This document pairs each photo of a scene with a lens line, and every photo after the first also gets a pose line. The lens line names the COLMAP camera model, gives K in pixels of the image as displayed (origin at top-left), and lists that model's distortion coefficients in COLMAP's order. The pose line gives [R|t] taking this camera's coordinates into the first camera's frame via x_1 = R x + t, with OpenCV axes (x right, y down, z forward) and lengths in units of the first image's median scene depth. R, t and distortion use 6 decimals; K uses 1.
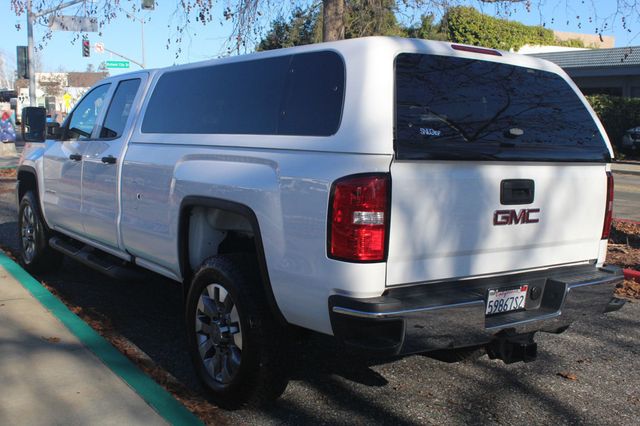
lens RADIAL K [[745.6, 0, 319.0], [0, 745.6, 214.5], [0, 0, 1]] dist [-0.052055, 0.000000]
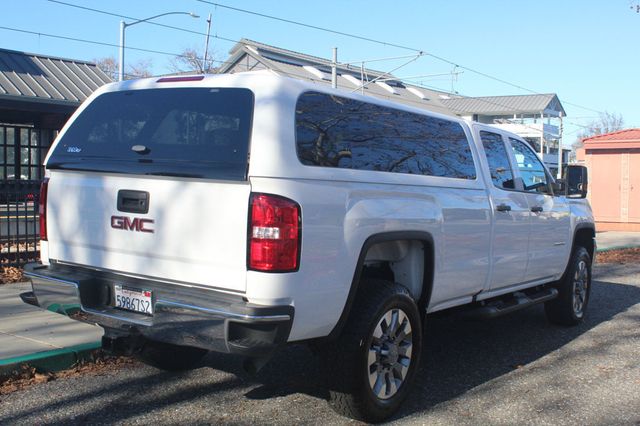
lens RADIAL K [[745.6, 0, 317.2], [0, 745.6, 213.0], [0, 0, 1]] dist [-0.052055, 0.000000]
pose [[0.328956, 0.033405, -0.943754, 1.400035], [-0.137899, 0.990361, -0.013011, -0.036846], [0.934223, 0.134423, 0.330392, 0.883806]]
